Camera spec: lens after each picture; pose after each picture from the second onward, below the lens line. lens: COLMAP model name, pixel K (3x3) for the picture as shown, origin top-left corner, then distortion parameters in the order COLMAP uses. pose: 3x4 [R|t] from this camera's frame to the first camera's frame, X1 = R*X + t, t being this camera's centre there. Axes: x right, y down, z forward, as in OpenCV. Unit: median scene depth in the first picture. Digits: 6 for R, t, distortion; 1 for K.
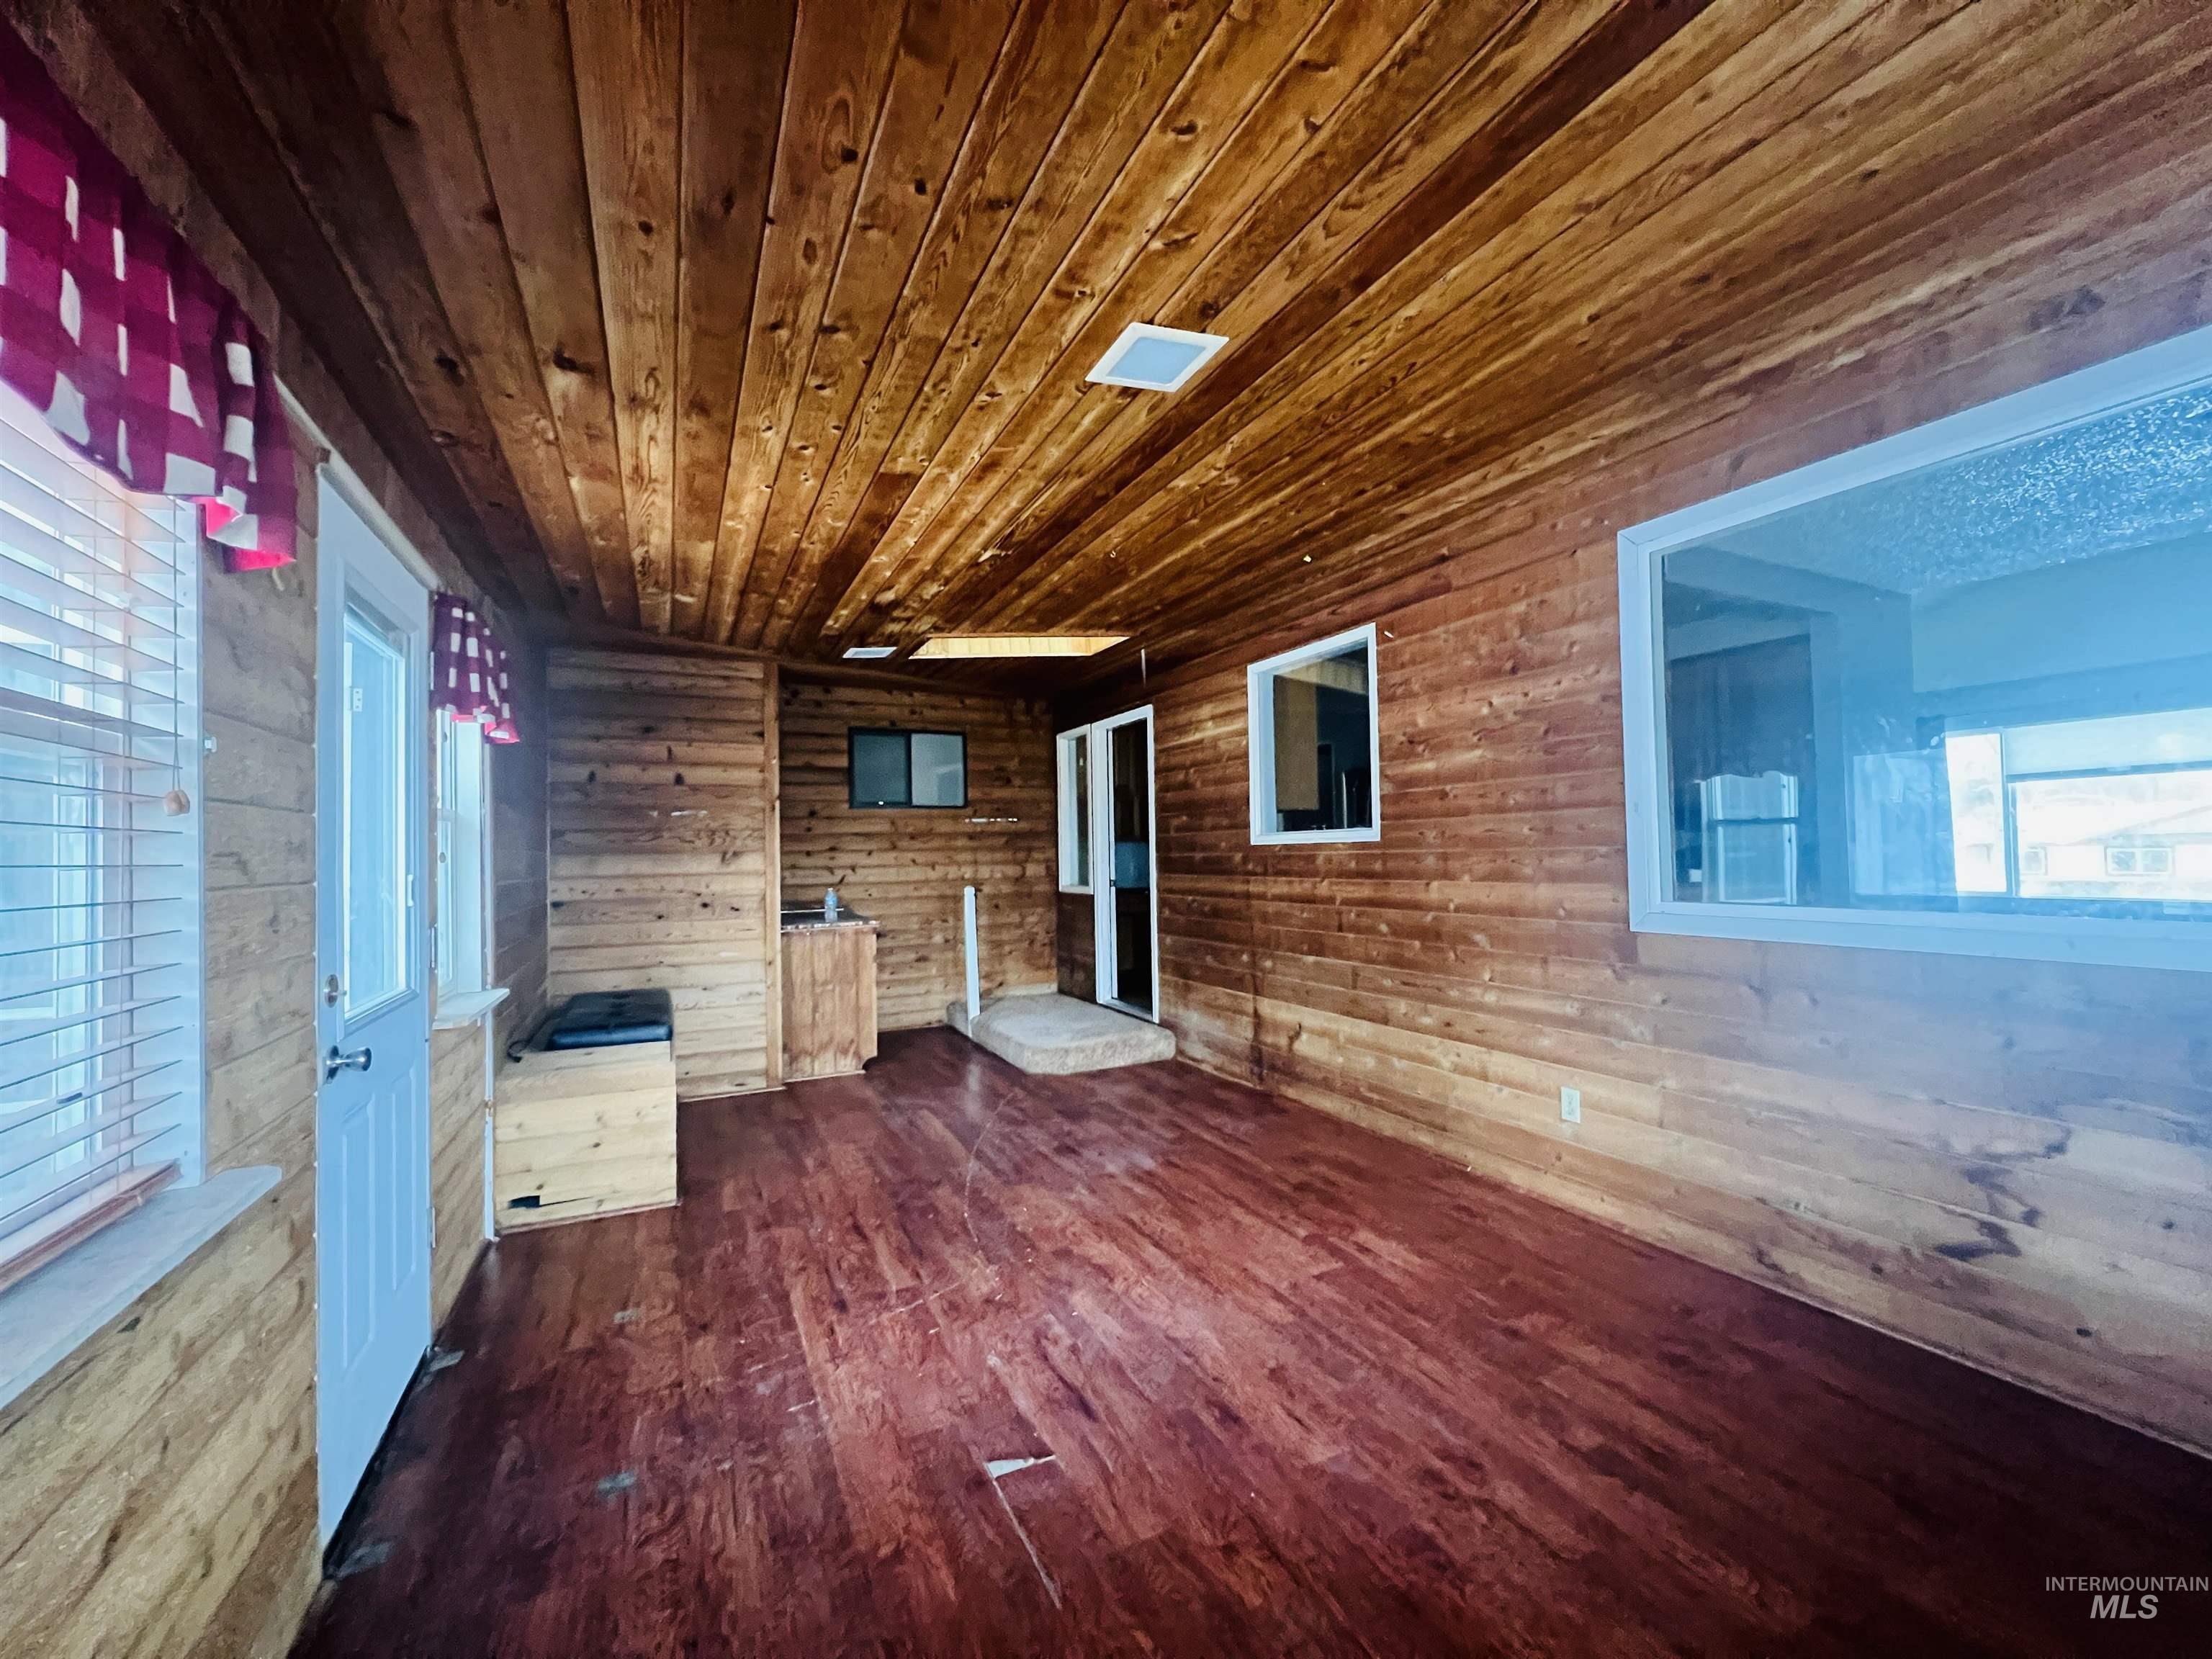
lens RADIAL K [[880.3, 0, 1099.3], [0, 880.3, 833.5], [0, 0, 1]] dist [-0.001788, -0.000131]
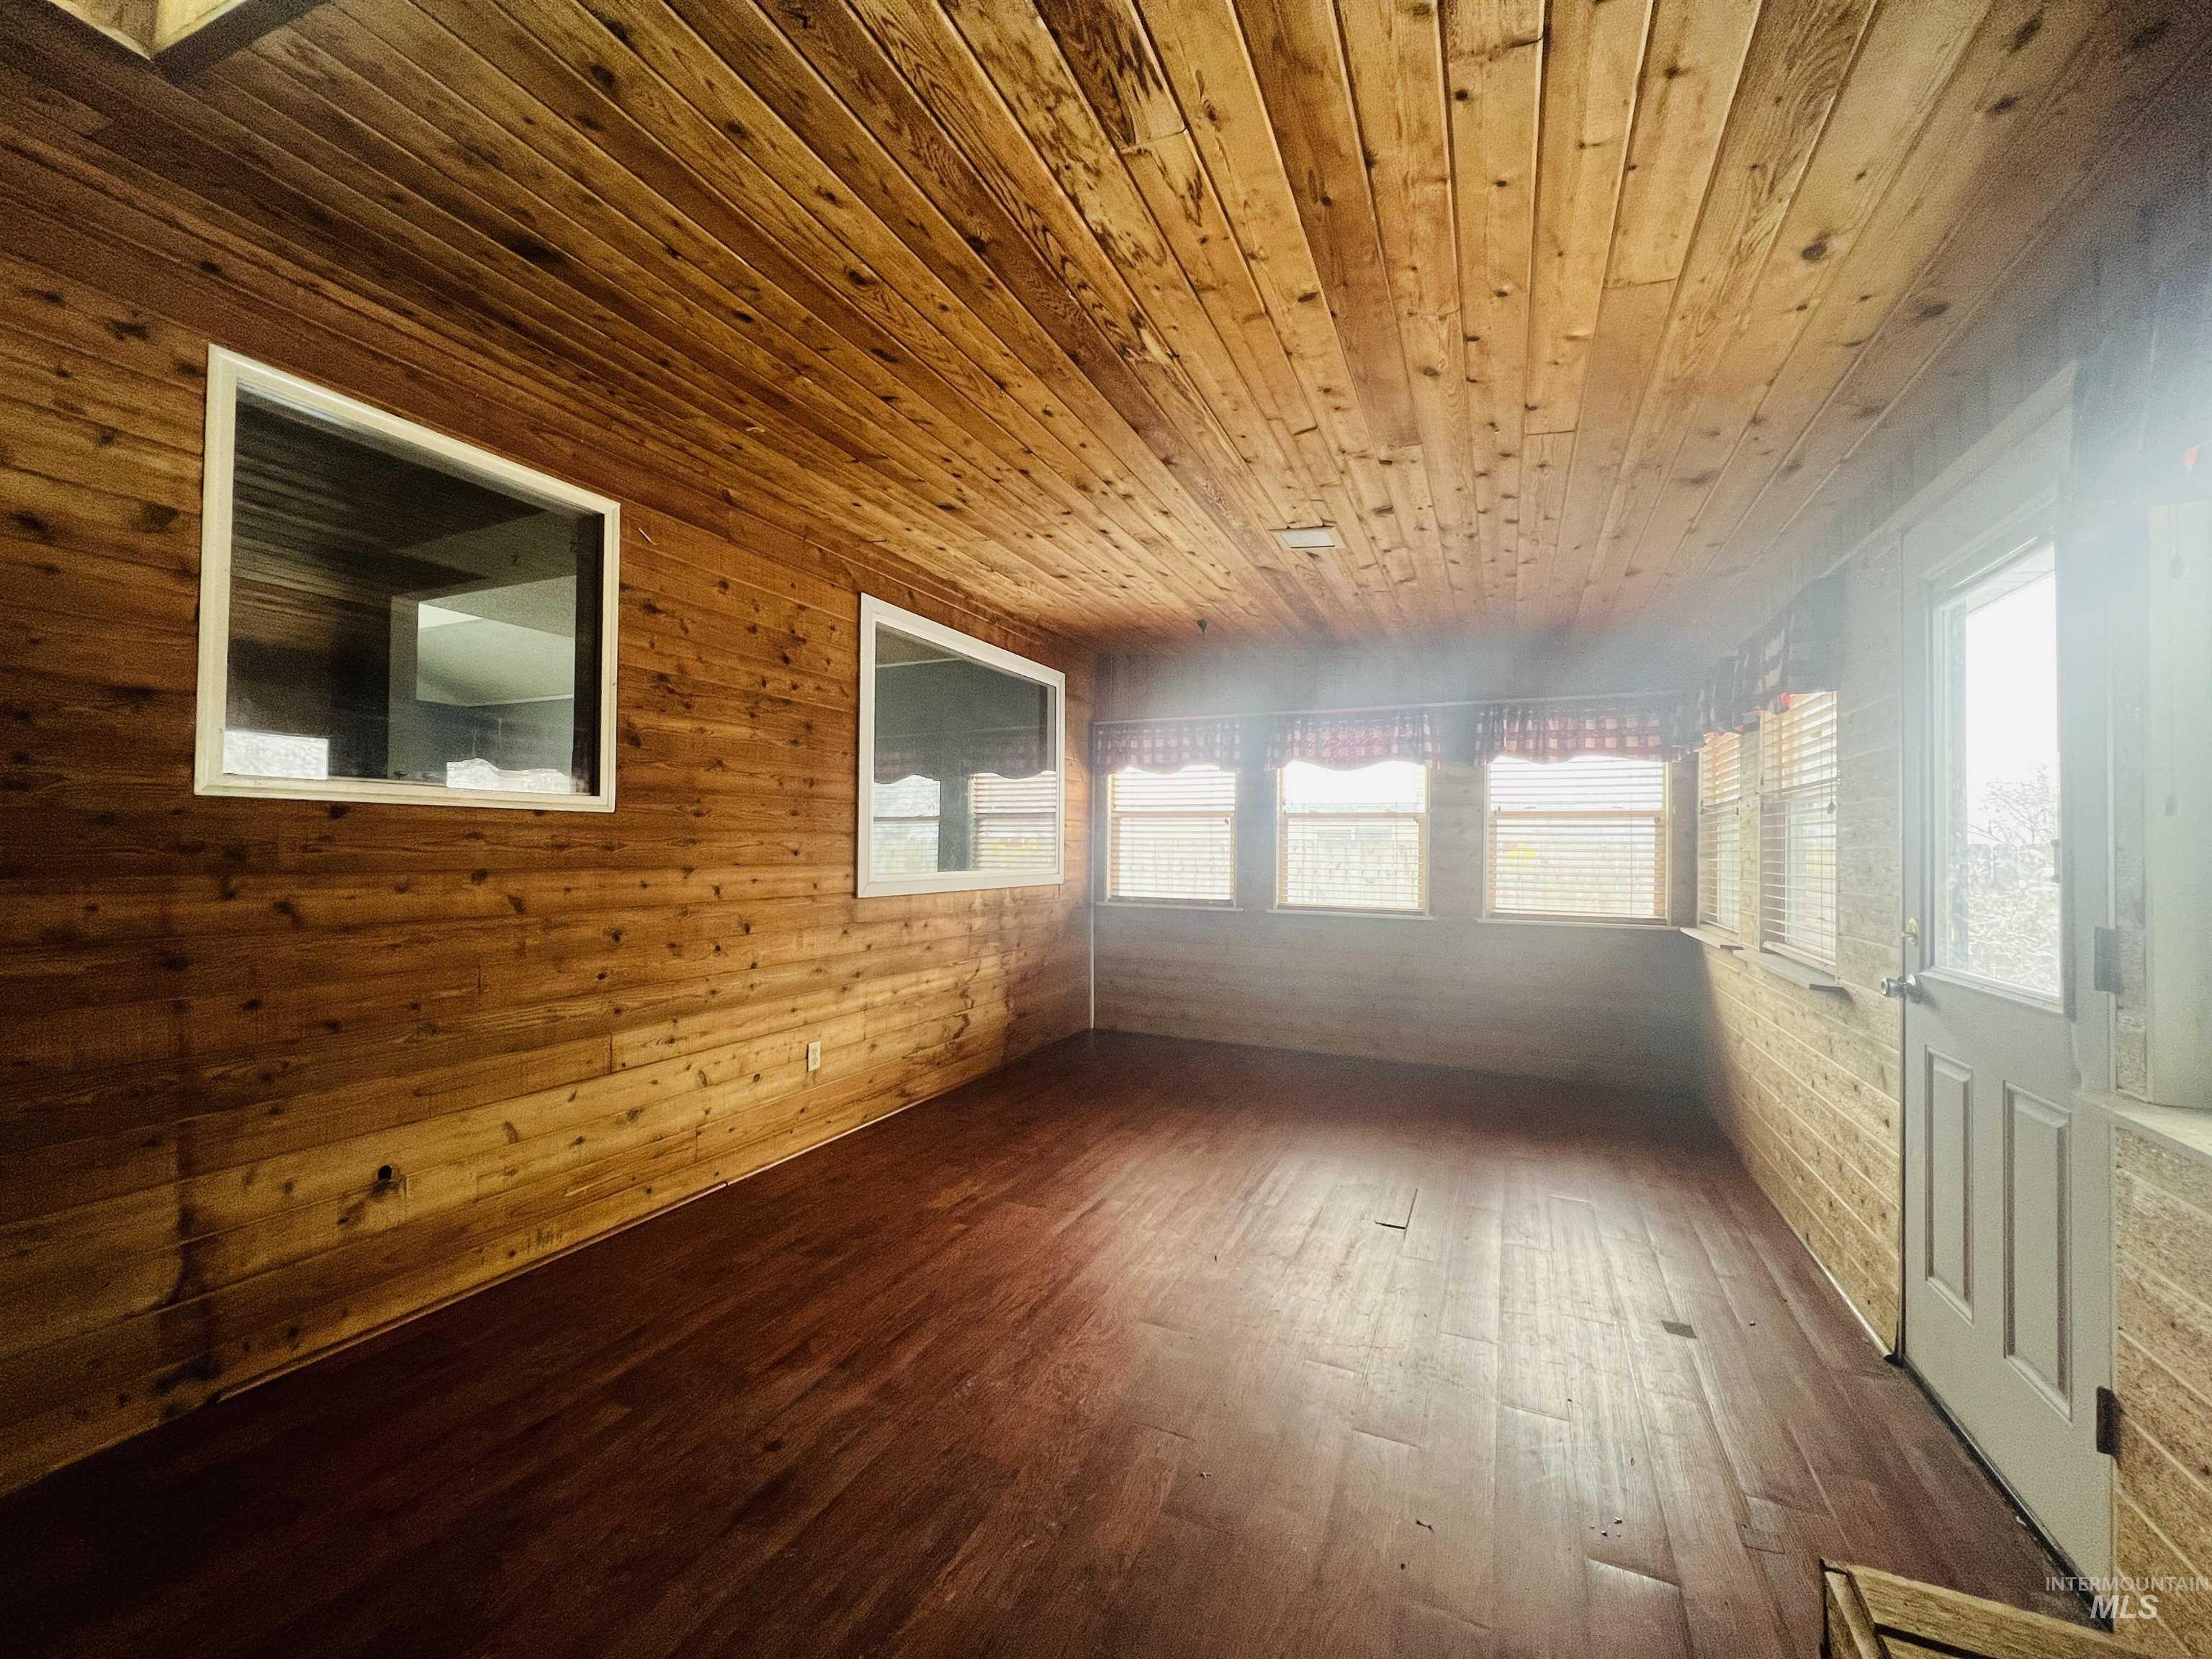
lens RADIAL K [[880.3, 0, 1098.4], [0, 880.3, 837.5], [0, 0, 1]] dist [-0.001788, -0.000131]
pose [[-0.629771, 0.023196, 0.776435, -0.569125], [-0.013738, 0.999065, -0.040990, 0.062550], [-0.776660, -0.036481, -0.628863, 1.382023]]
